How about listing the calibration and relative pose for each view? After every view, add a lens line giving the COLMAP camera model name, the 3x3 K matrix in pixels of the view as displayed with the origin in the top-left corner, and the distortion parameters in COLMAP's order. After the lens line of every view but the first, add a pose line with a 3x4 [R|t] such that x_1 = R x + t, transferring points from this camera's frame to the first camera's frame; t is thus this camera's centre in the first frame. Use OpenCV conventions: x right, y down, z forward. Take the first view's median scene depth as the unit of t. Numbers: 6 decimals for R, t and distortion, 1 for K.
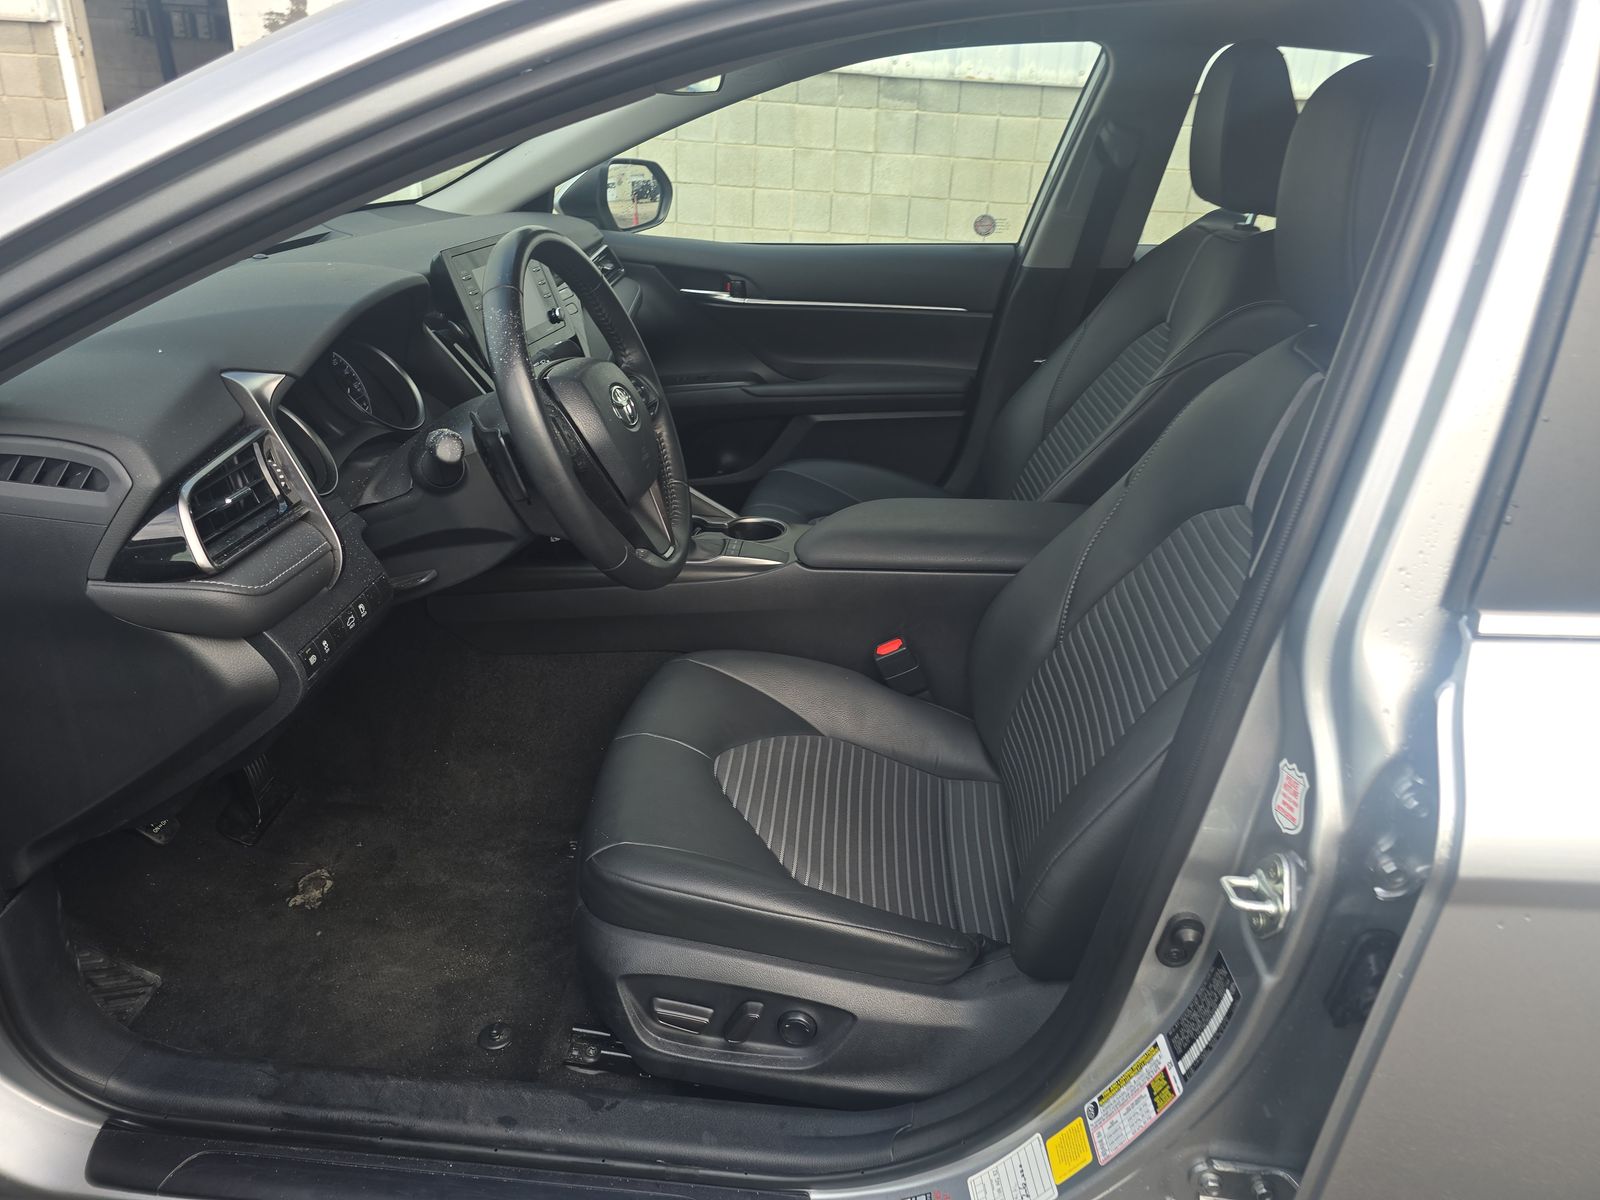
lens RADIAL K [[1093.2, 0, 806.5], [0, 1093.2, 593.1], [0, 0, 1]] dist [0.051998, -0.058882]
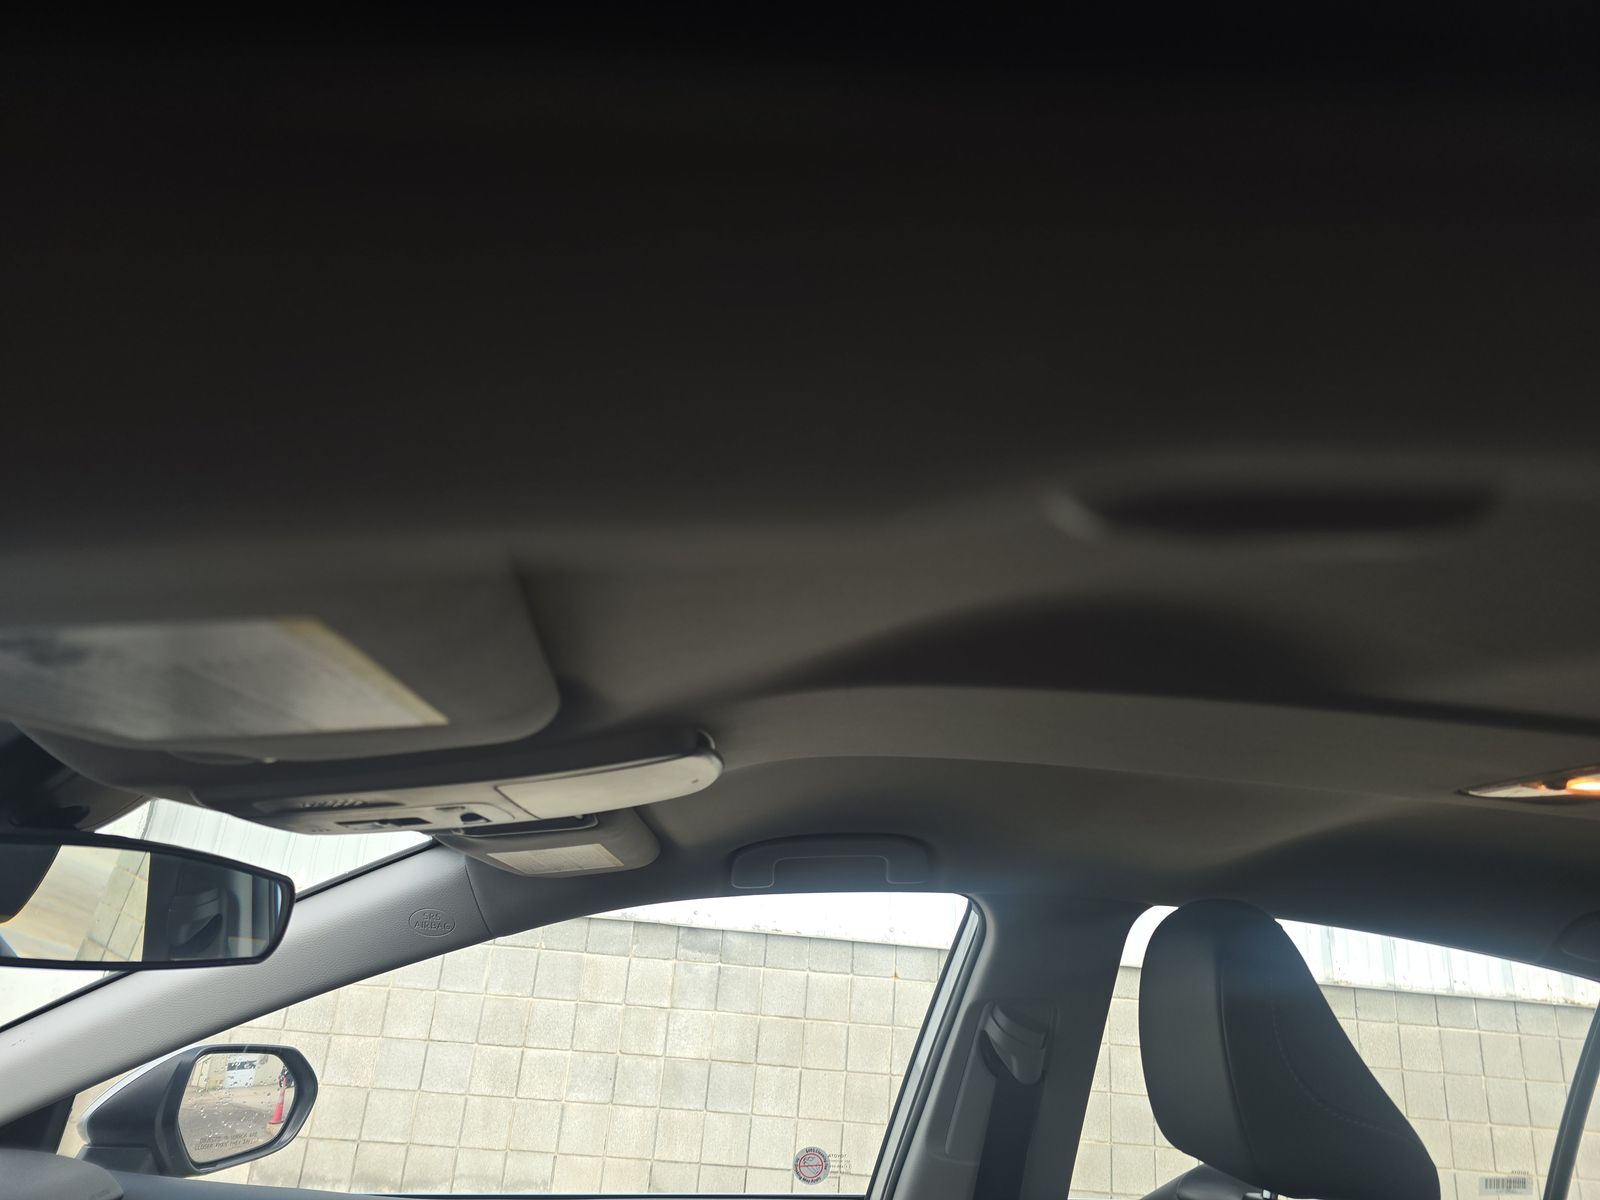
lens RADIAL K [[1093.2, 0, 806.5], [0, 1093.2, 593.1], [0, 0, 1]] dist [0.051998, -0.058882]
pose [[0.986558, 0.075066, 0.145150, 0.016910], [0.041189, 0.745338, -0.665414, -0.059720], [-0.158135, 0.662448, 0.732227, 0.123974]]
